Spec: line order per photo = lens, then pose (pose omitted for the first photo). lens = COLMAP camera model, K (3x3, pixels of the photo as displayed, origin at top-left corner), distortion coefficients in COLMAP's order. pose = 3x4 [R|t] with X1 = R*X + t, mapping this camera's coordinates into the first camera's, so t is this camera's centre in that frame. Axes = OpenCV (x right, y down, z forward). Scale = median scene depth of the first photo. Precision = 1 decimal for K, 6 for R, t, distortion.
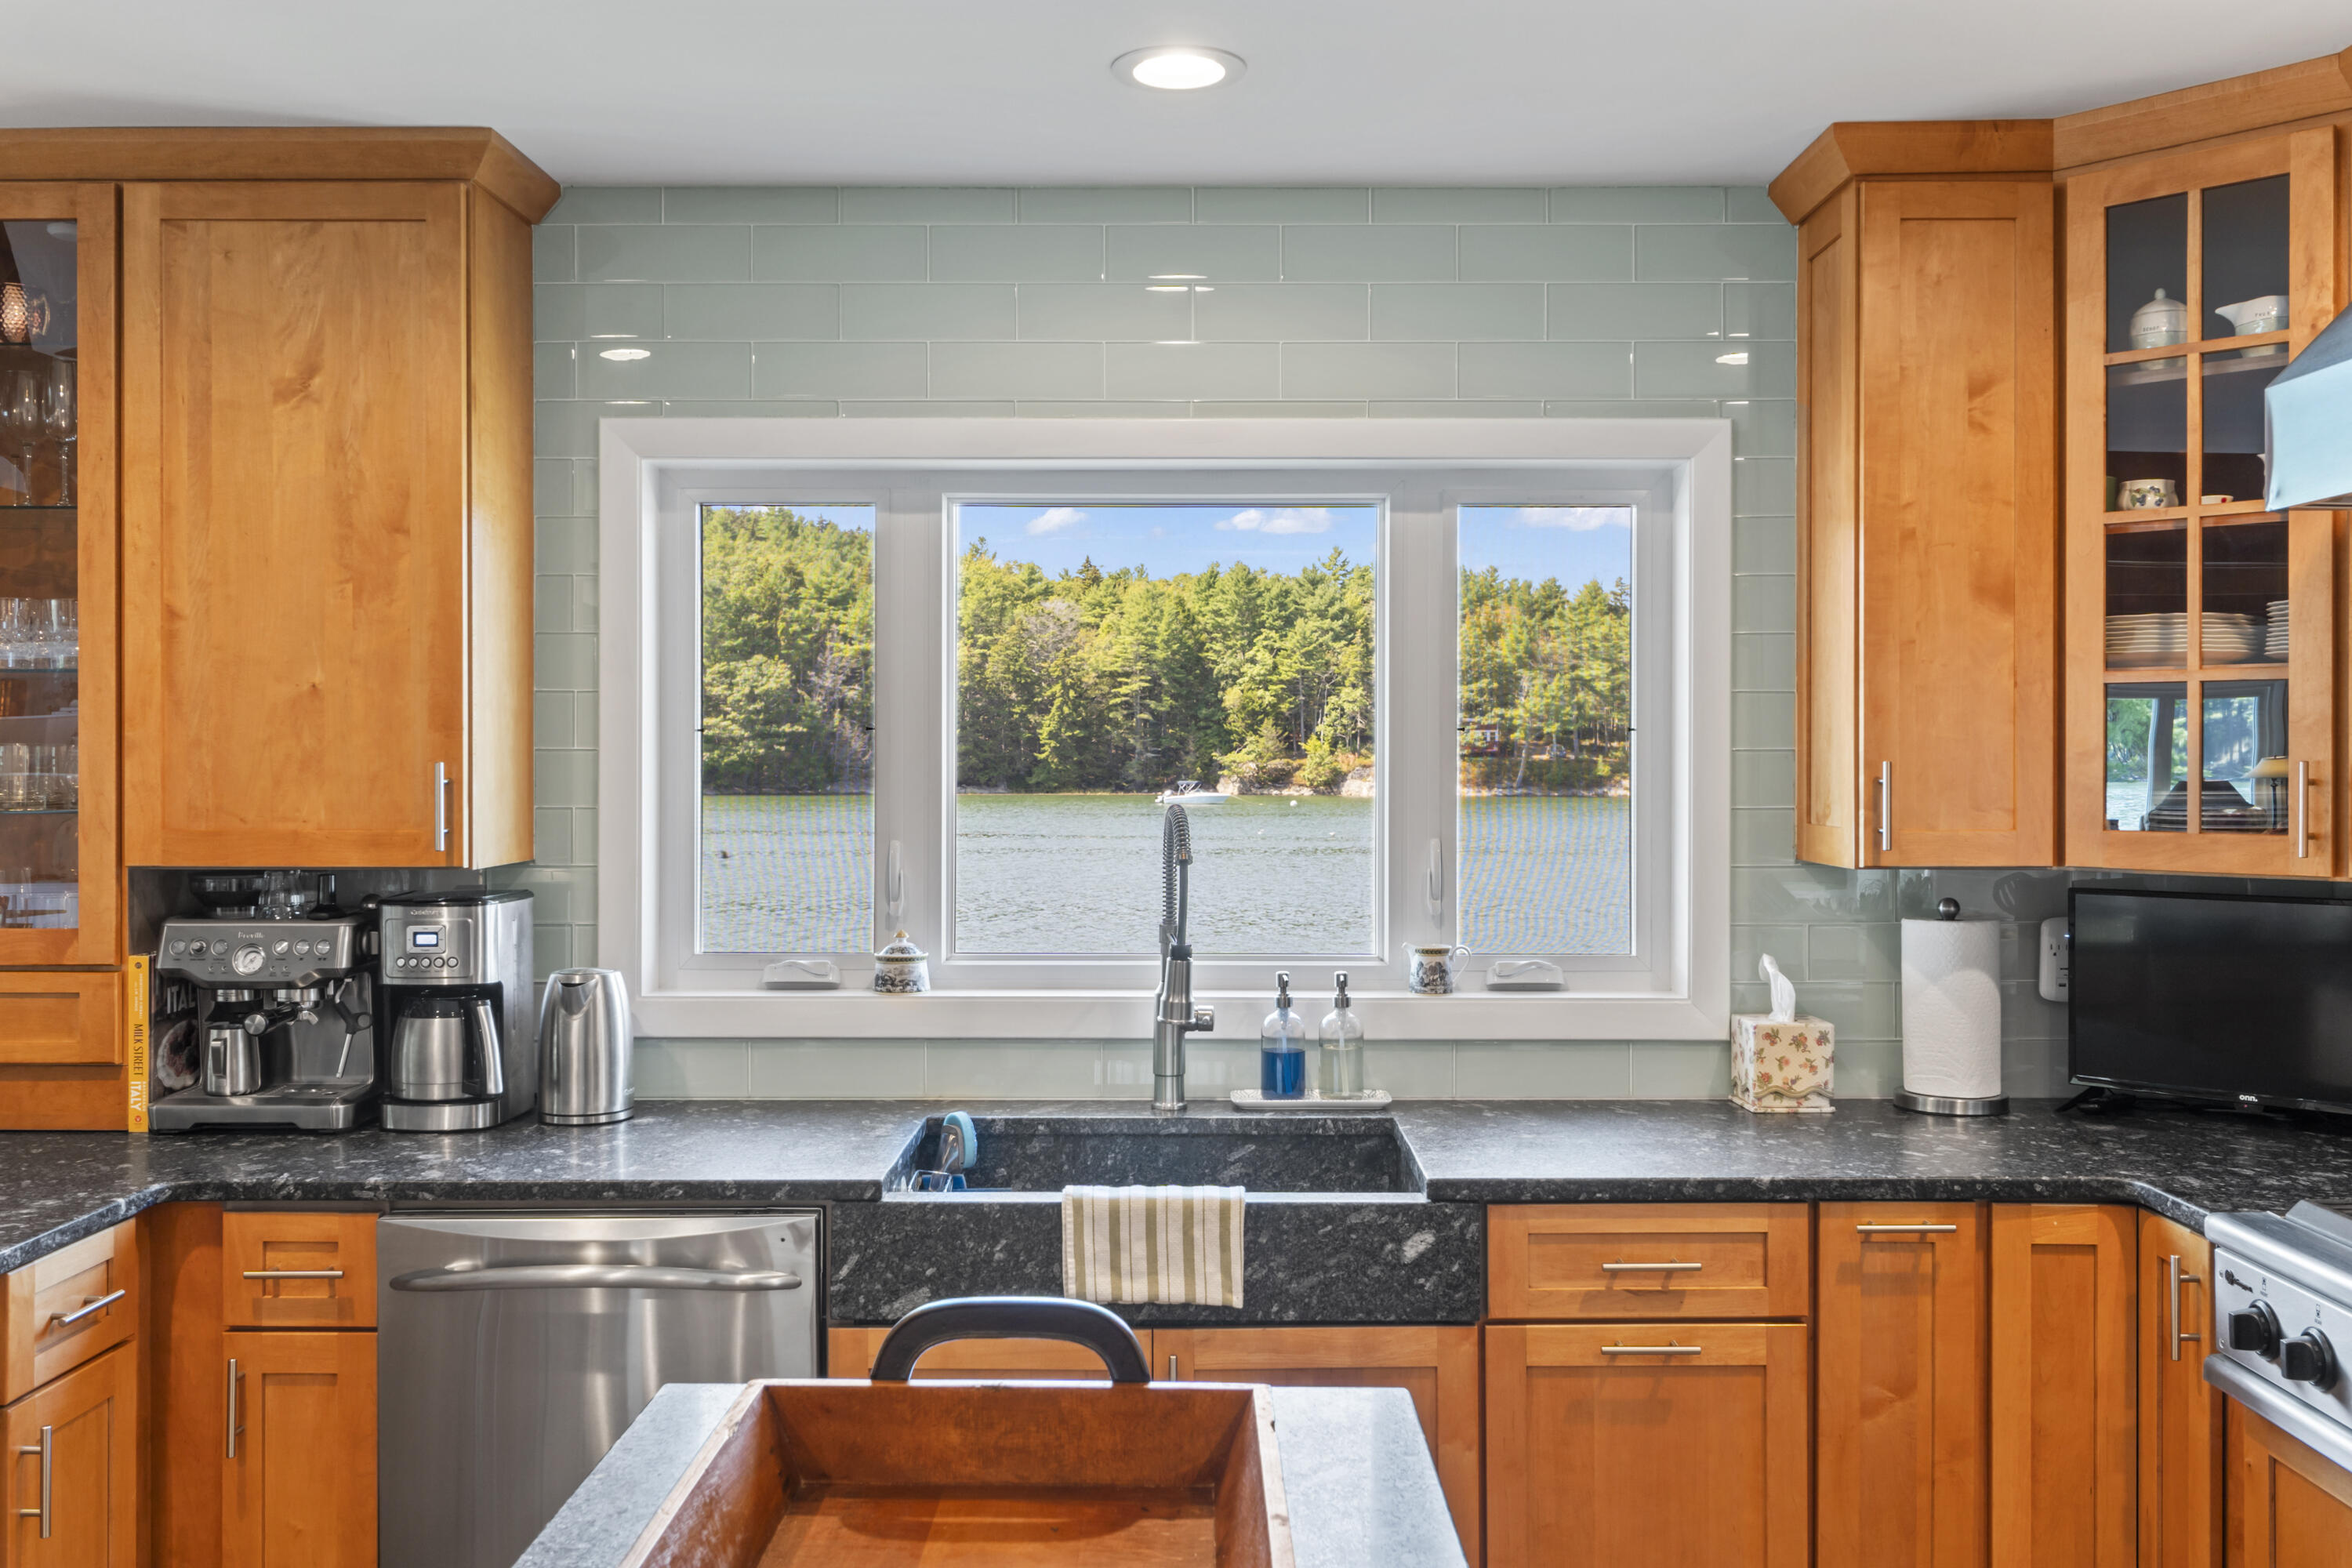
lens RADIAL K [[2031.8, 0, 1152.2], [0, 2031.8, 779.0], [0, 0, 1]] dist [0.008467, 0.000093]
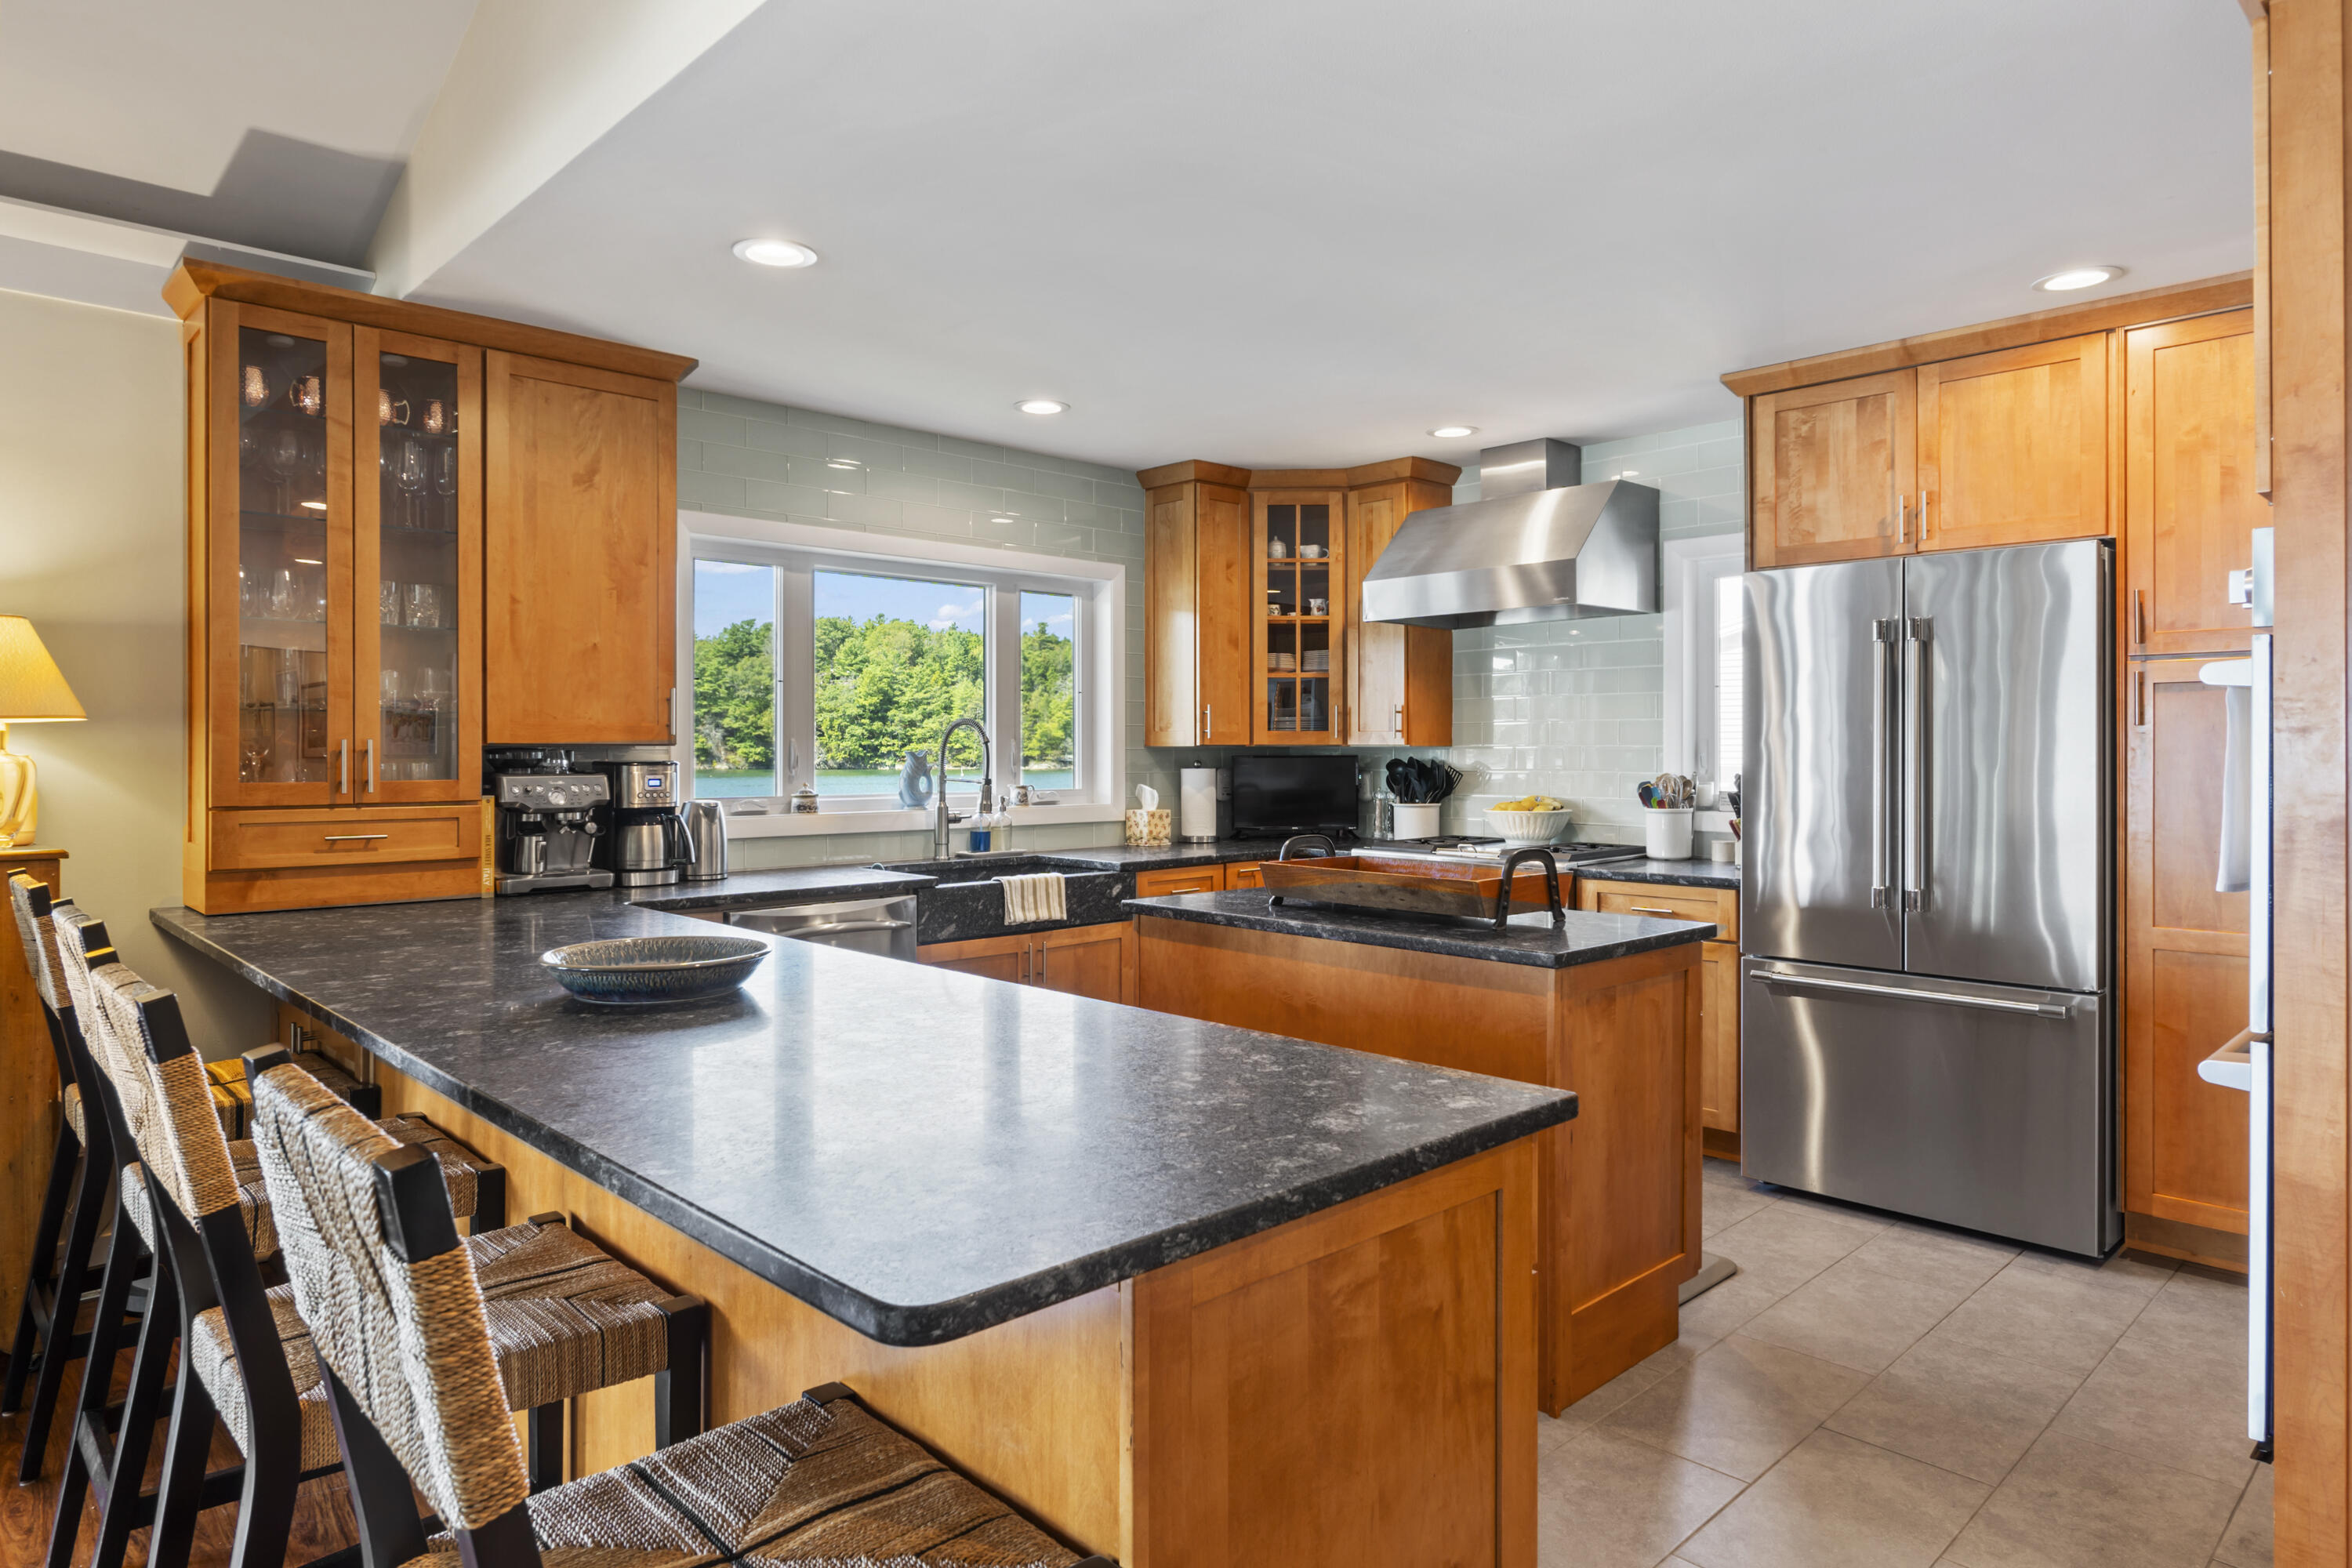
lens RADIAL K [[1360.2, 0, 1166.1], [0, 1360.2, 762.3], [0, 0, 1]] dist [-0.000677, 0.001549]
pose [[0.724597, -0.007889, 0.689128, -0.817324], [0.008830, 0.999959, 0.002163, 0.056958], [-0.689116, 0.004518, 0.724637, -0.217886]]
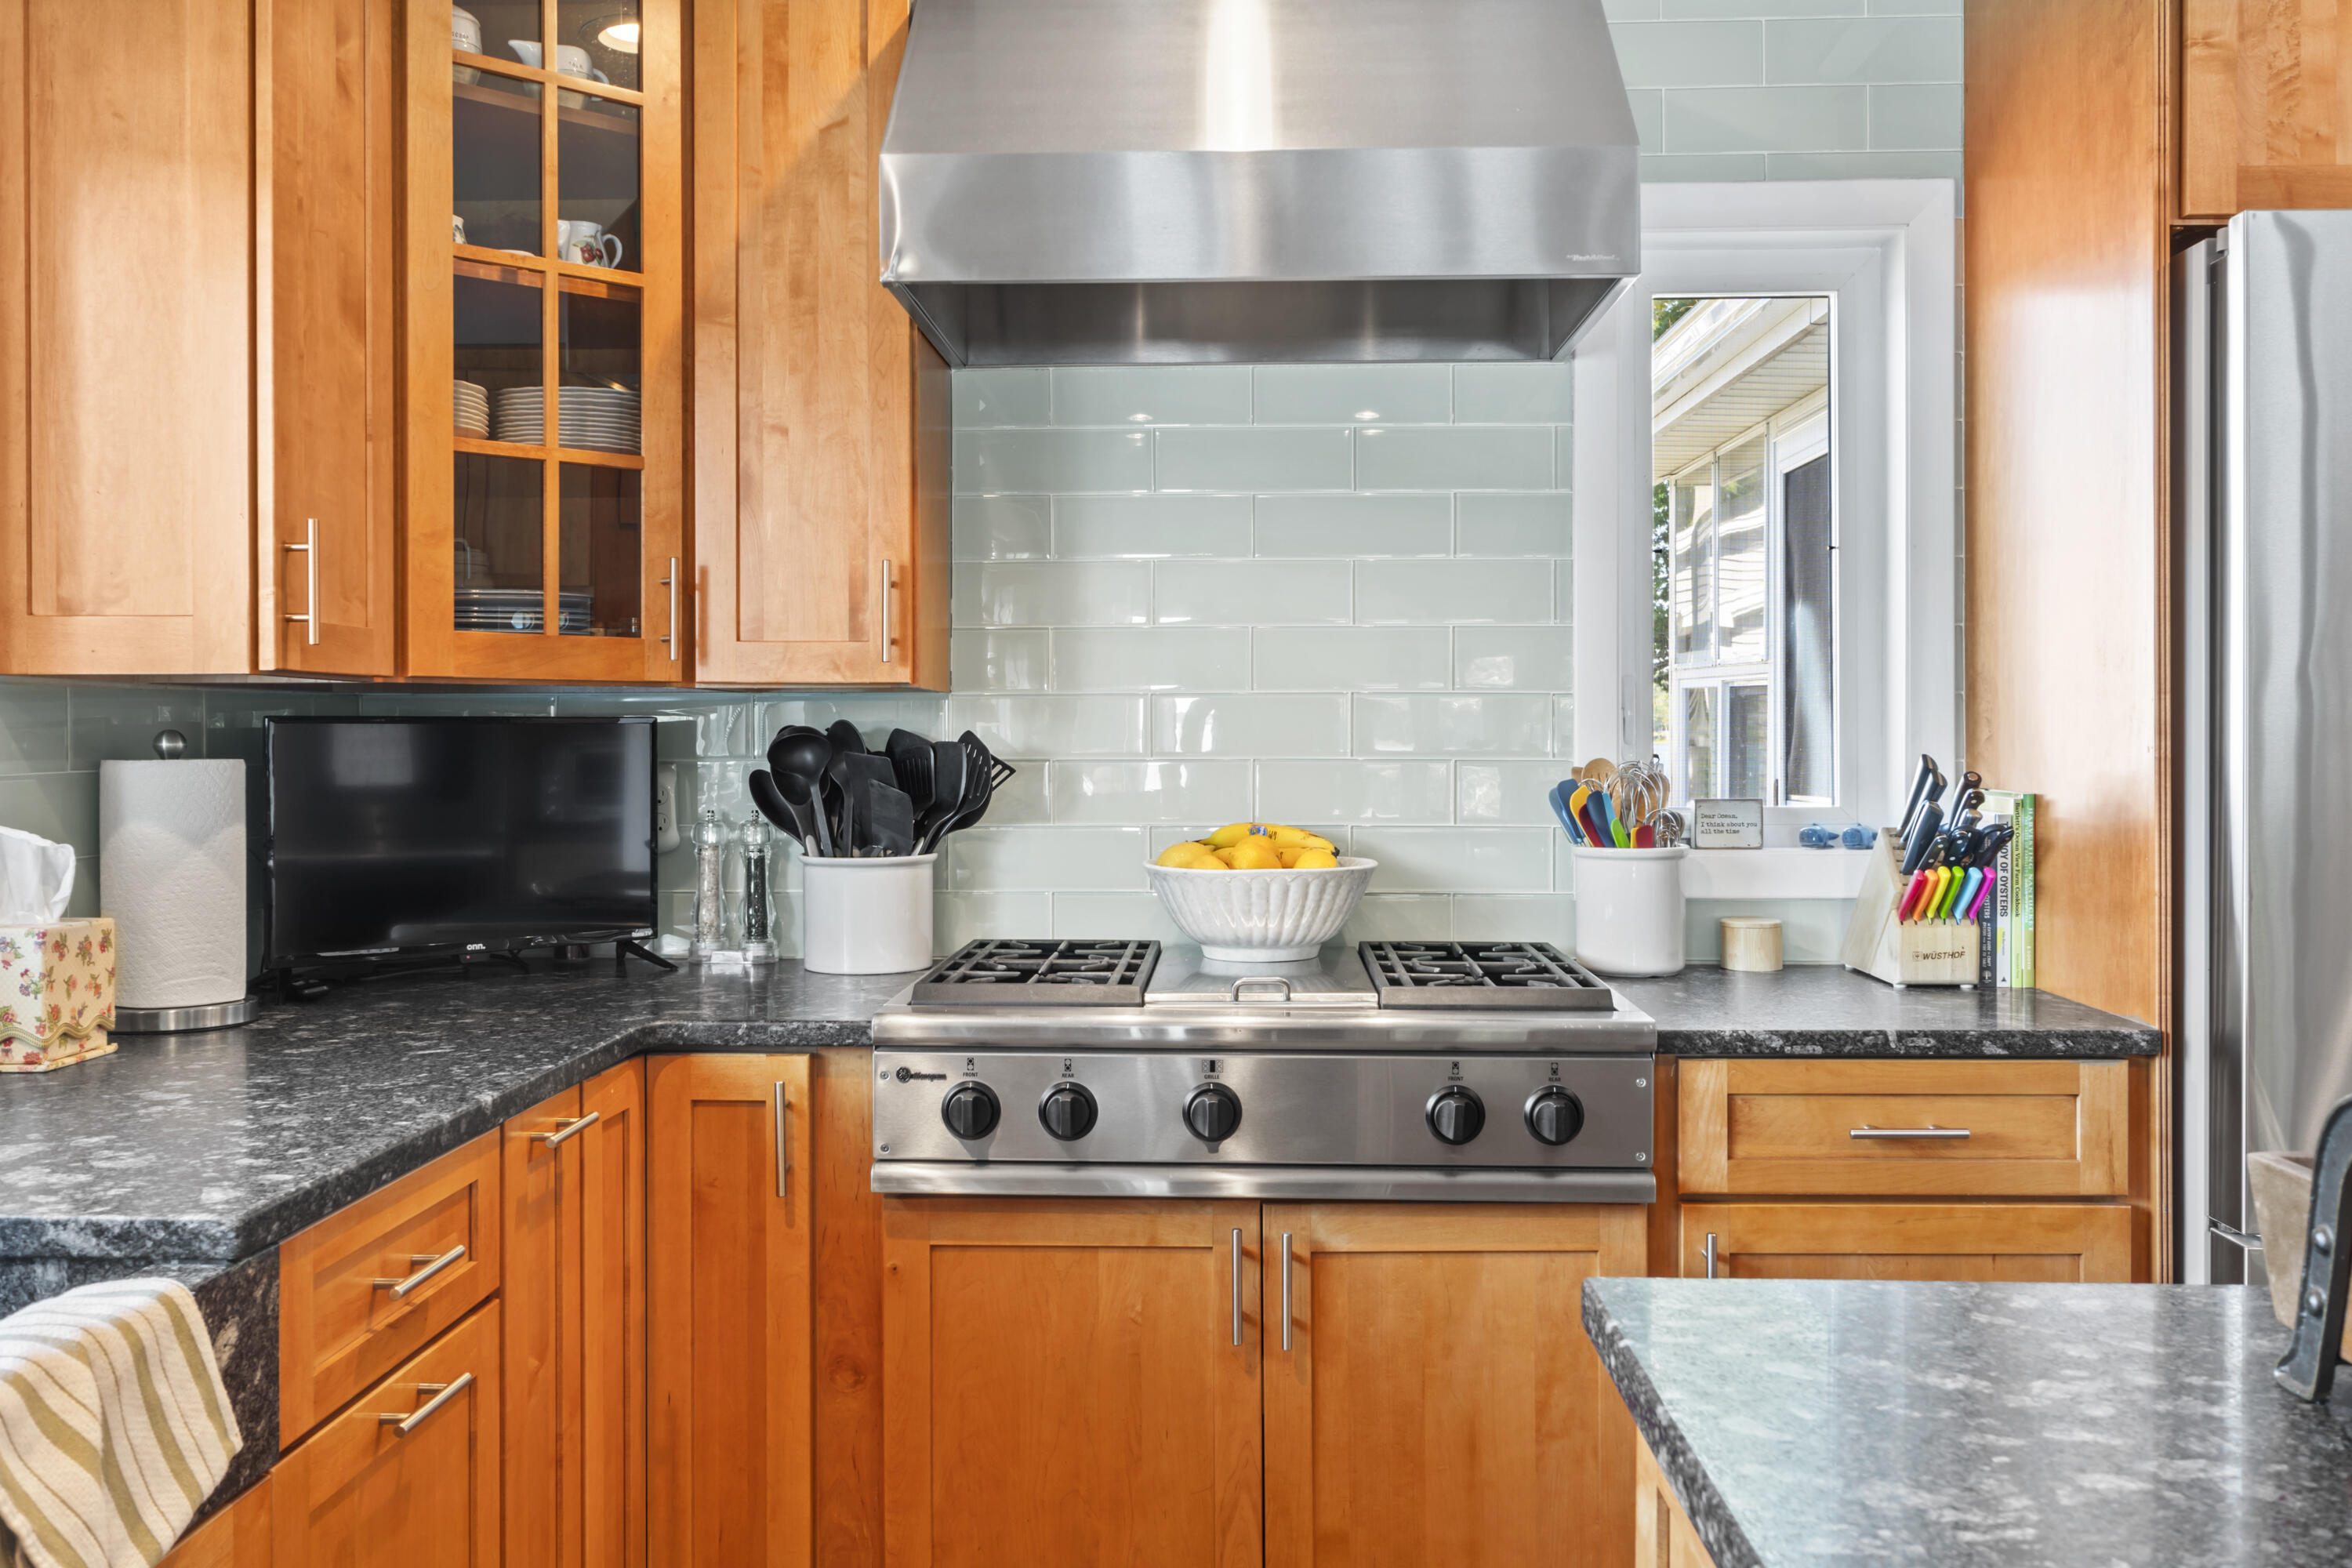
lens RADIAL K [[2031.8, 0, 1182.4], [0, 2031.8, 770.6], [0, 0, 1]] dist [0.008467, 0.000093]
pose [[0.032802, -0.016790, 0.999321, -0.308299], [0.011872, 0.999795, 0.016408, 0.064627], [-0.999391, 0.011326, 0.032995, 0.617978]]
